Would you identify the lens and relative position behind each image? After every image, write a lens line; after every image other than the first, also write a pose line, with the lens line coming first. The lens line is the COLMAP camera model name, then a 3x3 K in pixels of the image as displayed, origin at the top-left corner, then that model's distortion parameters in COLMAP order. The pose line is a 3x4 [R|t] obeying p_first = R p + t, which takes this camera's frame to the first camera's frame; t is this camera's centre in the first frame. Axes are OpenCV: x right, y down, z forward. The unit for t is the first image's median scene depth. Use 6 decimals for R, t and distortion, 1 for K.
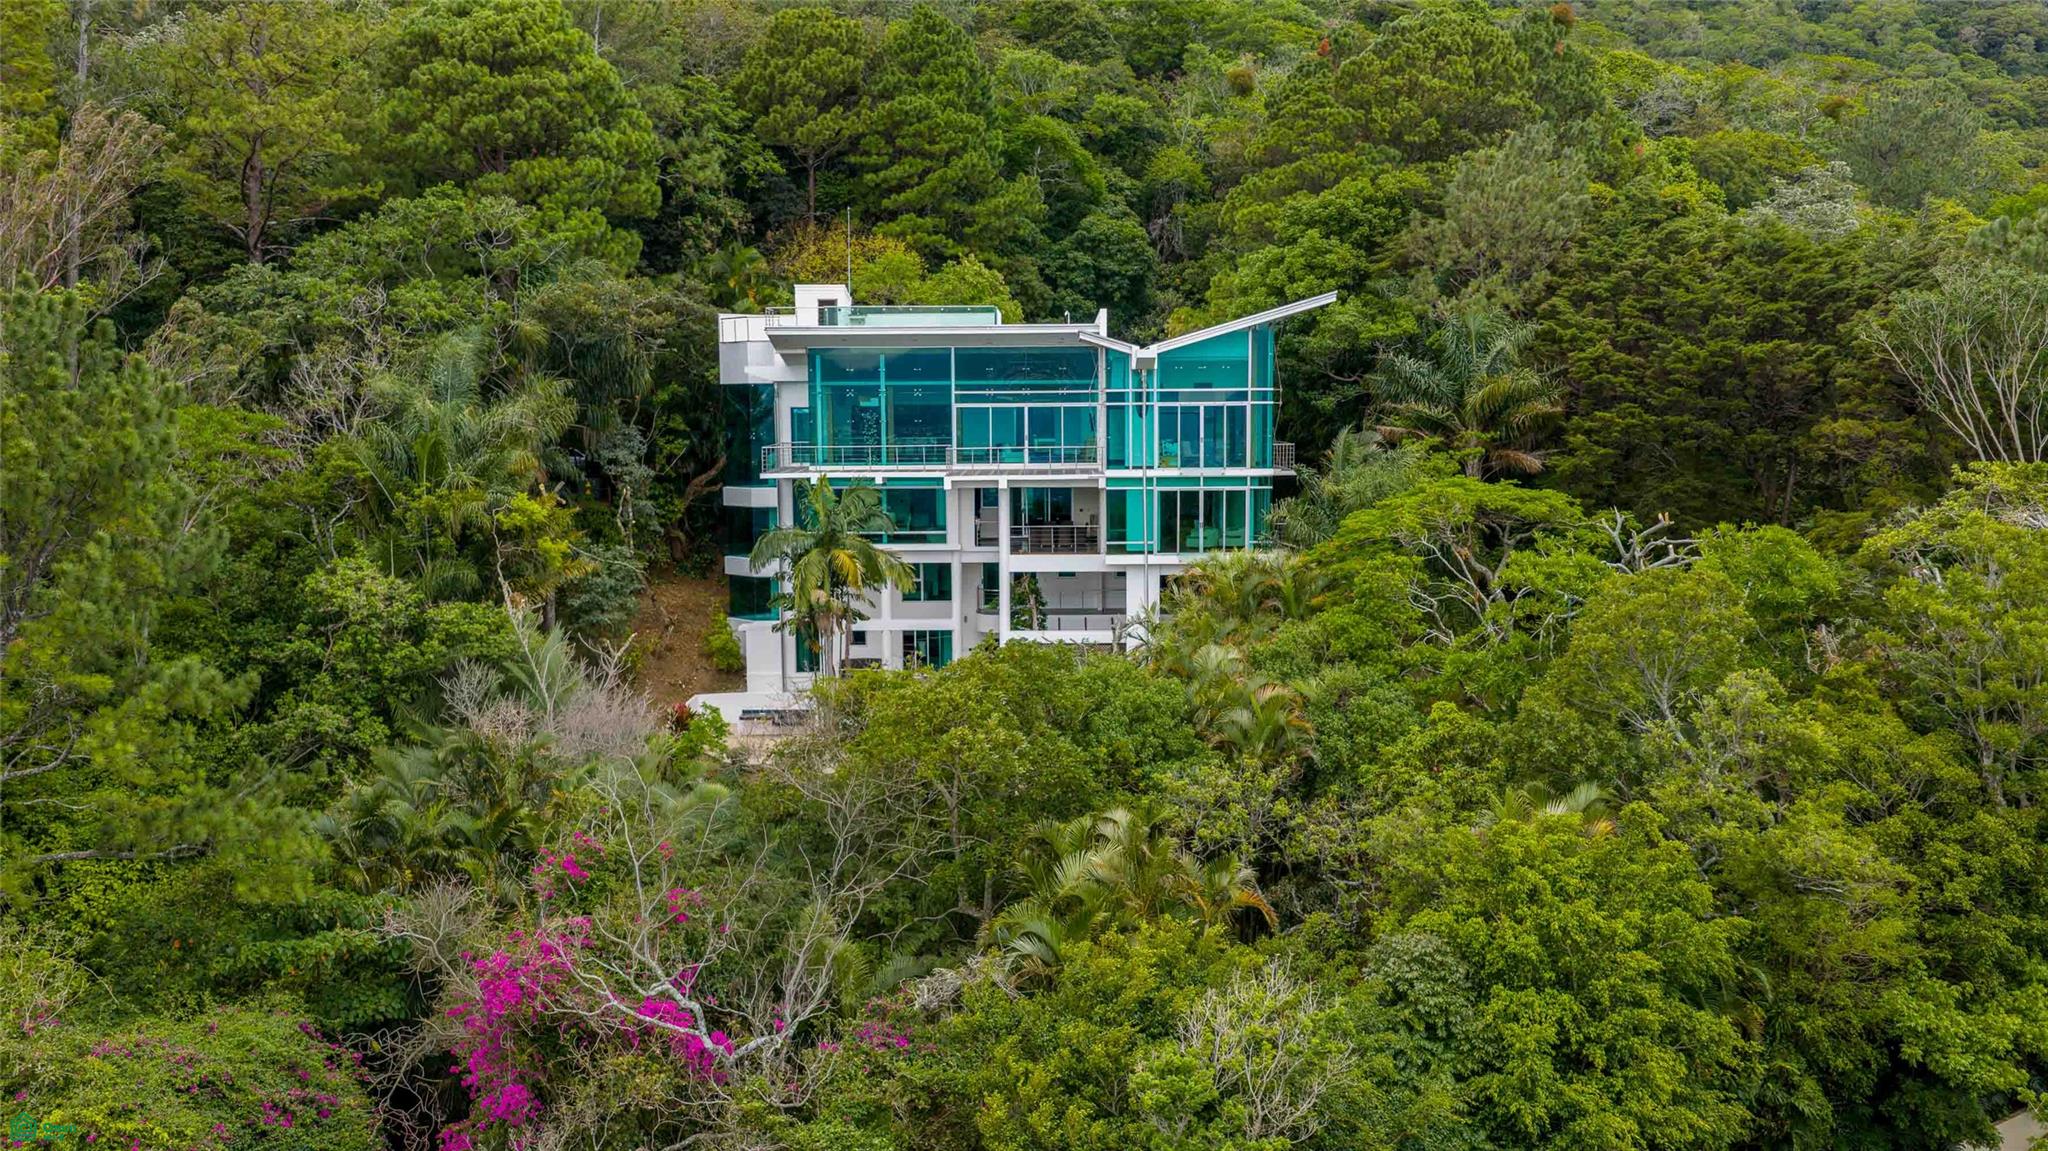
lens RADIAL K [[1692.3, 0, 1027.8], [0, 1692.3, 581.2], [0, 0, 1]] dist [0.024084, -0.054416]
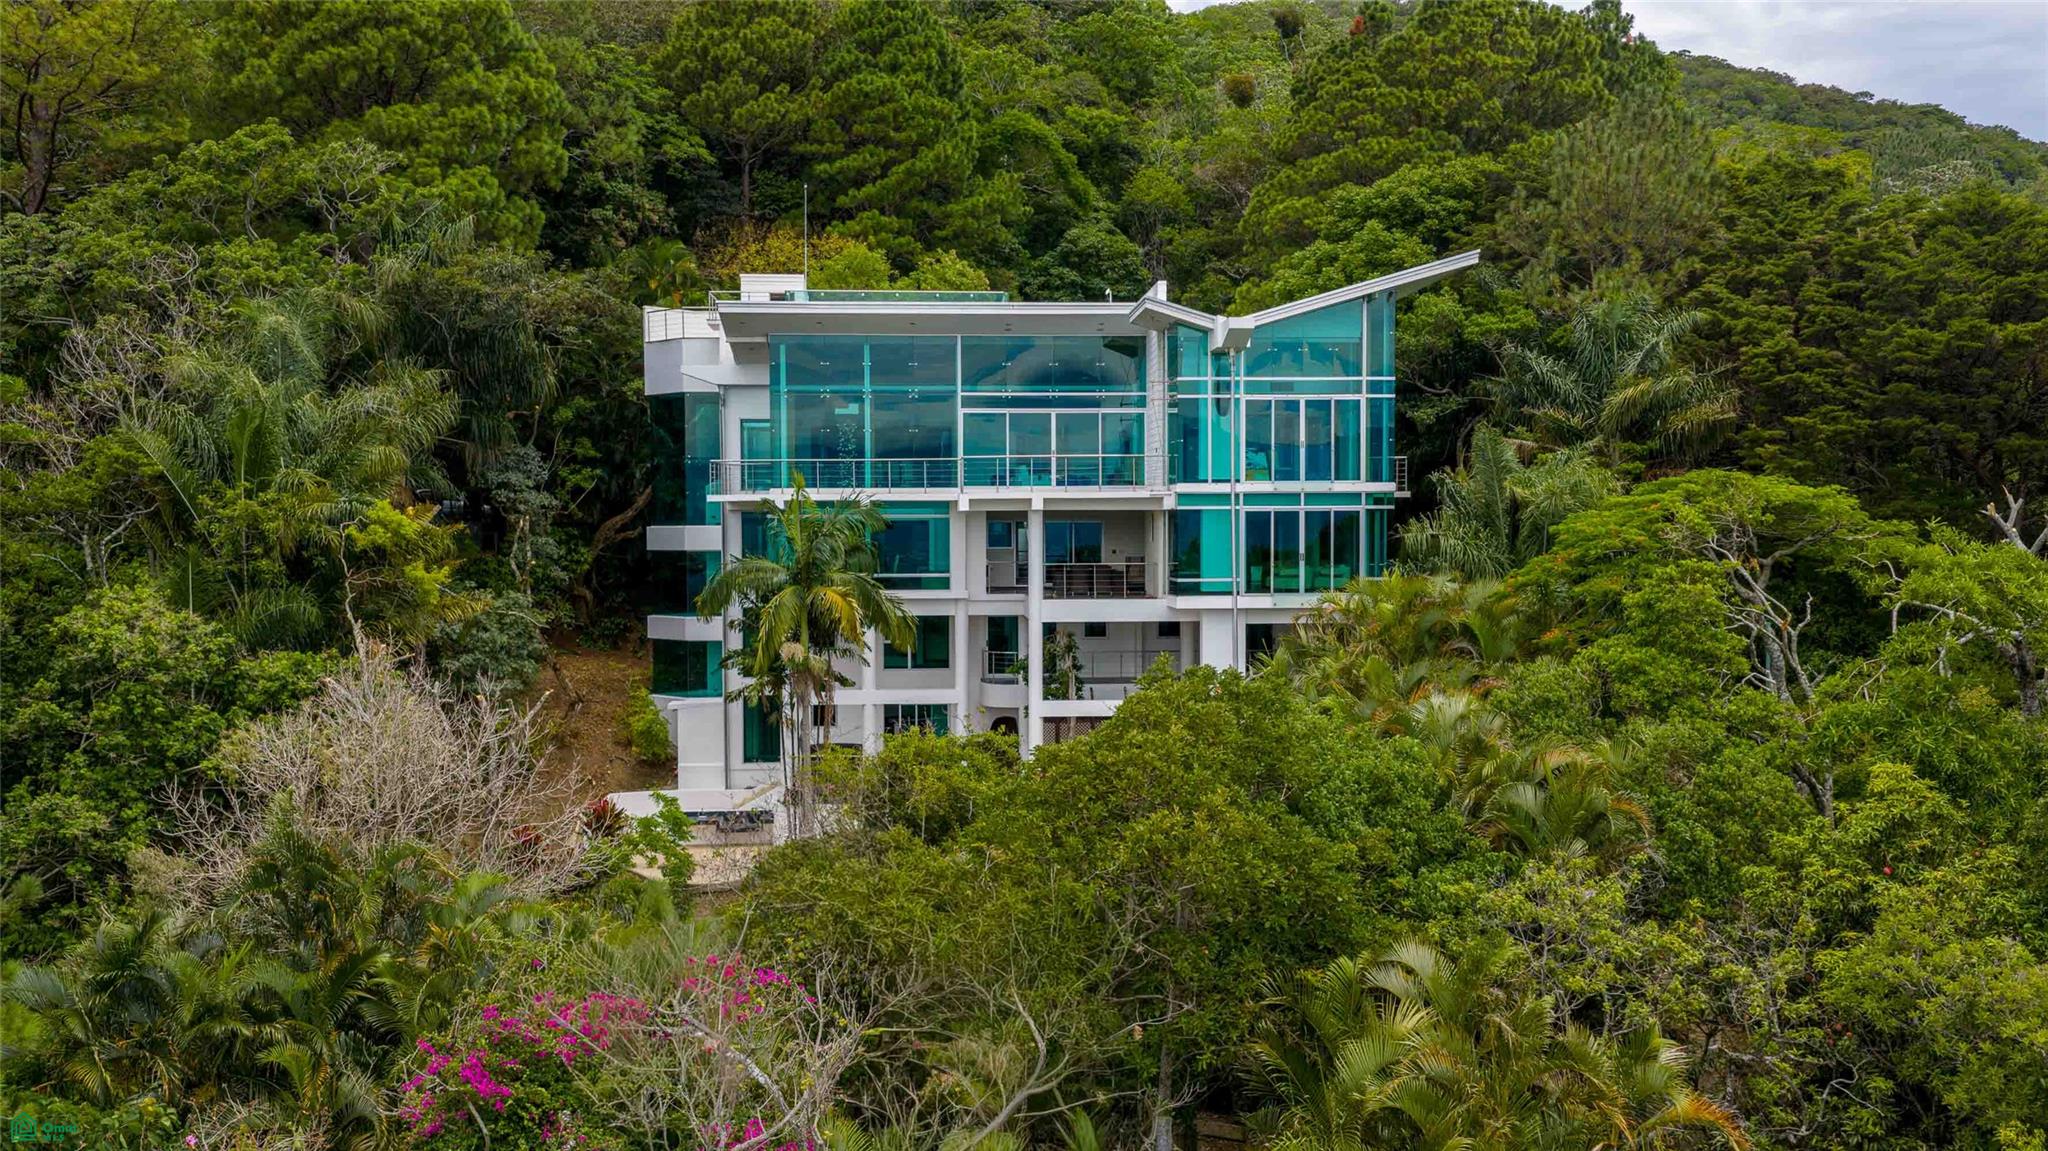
lens RADIAL K [[1692.3, 0, 1027.8], [0, 1692.3, 581.2], [0, 0, 1]] dist [0.024084, -0.054416]
pose [[0.996946, 0.000724, 0.078086, -0.072459], [0.004831, 0.997470, -0.070920, 0.028311], [-0.077939, 0.071080, 0.994421, 0.234869]]
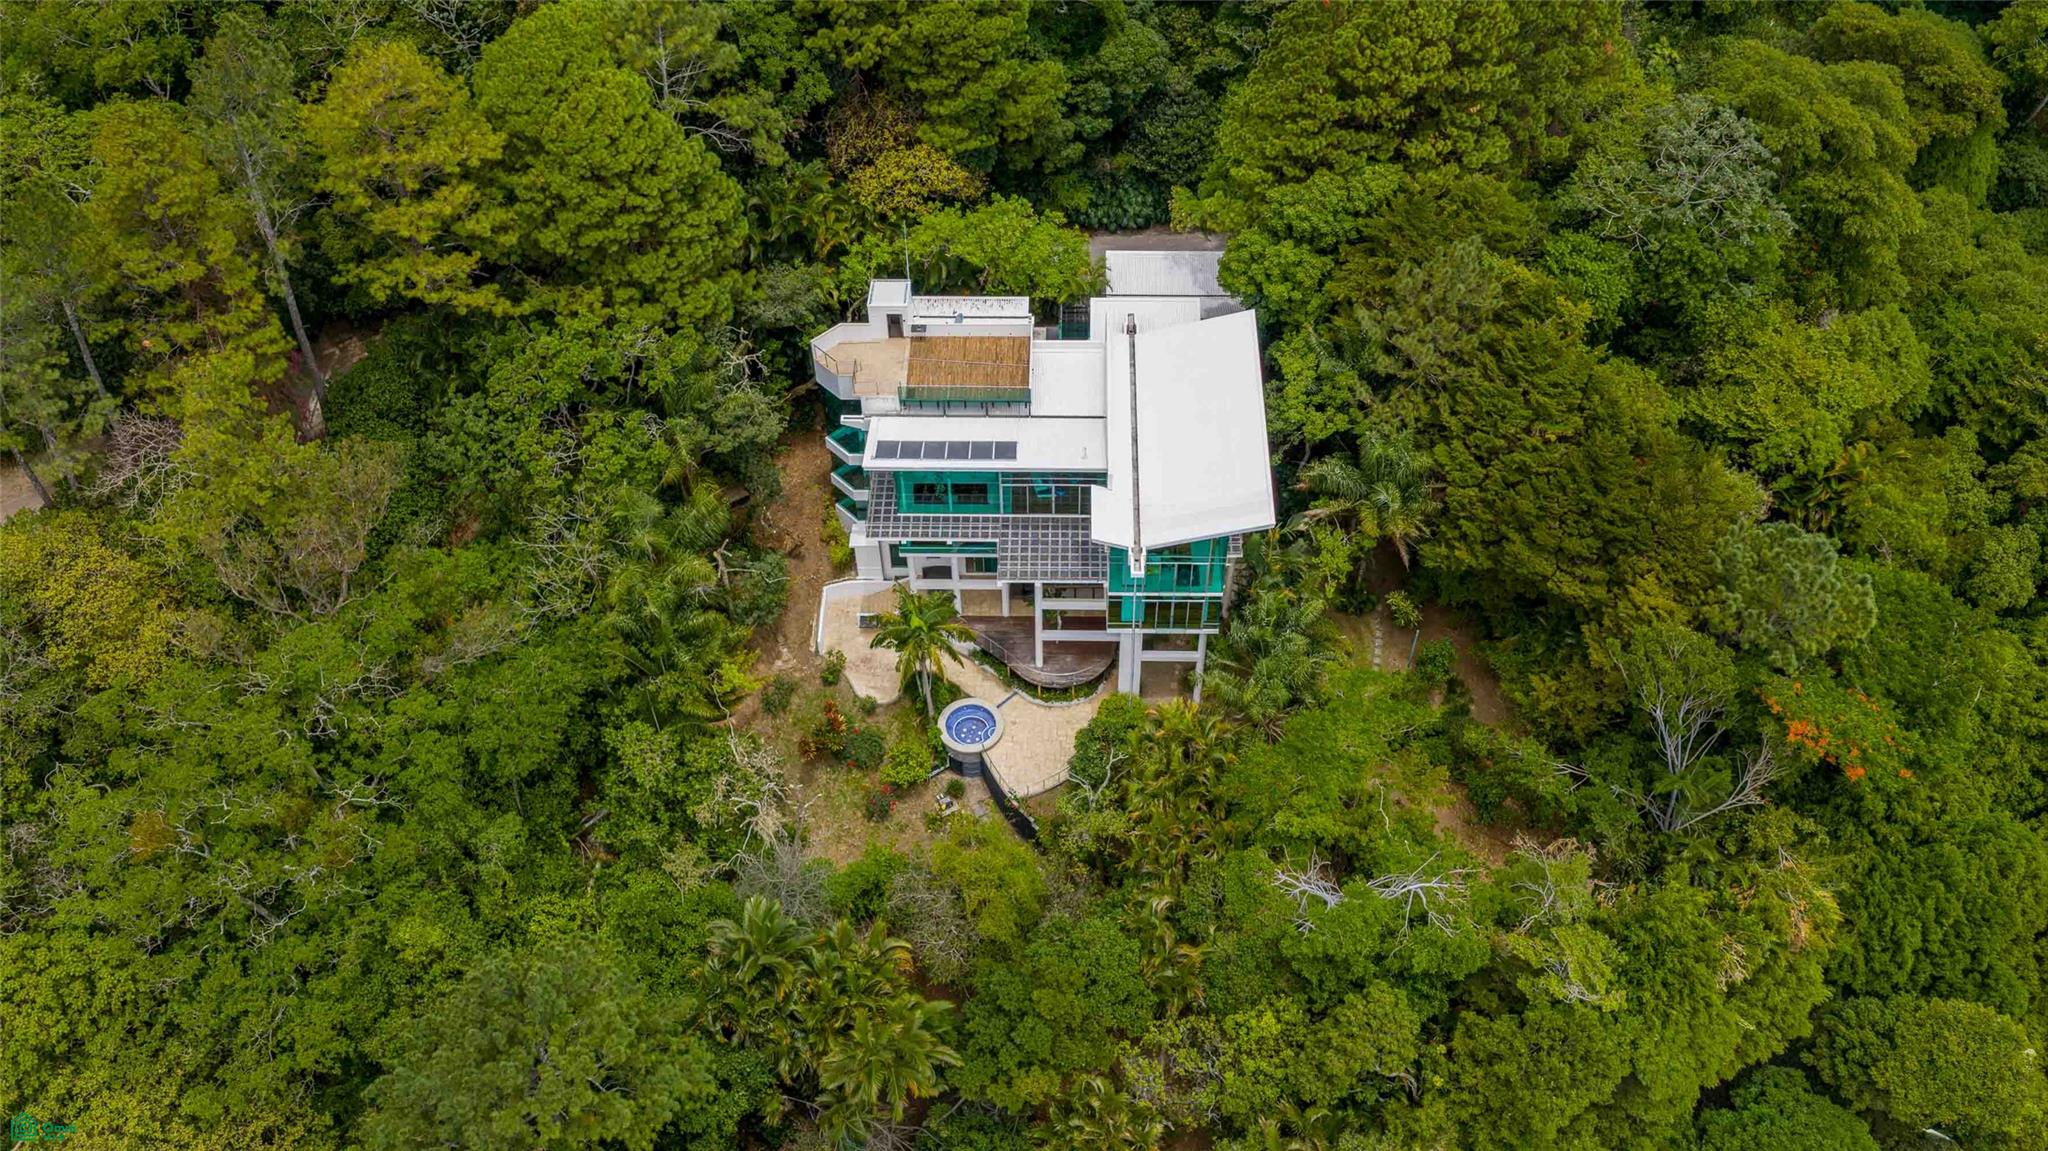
lens RADIAL K [[1692.3, 0, 1027.8], [0, 1692.3, 581.2], [0, 0, 1]] dist [0.024084, -0.054416]
pose [[0.999977, -0.002021, -0.006422, -0.012764], [0.005897, 0.723195, 0.690618, -0.989275], [0.003249, -0.690640, 0.723191, -0.046887]]
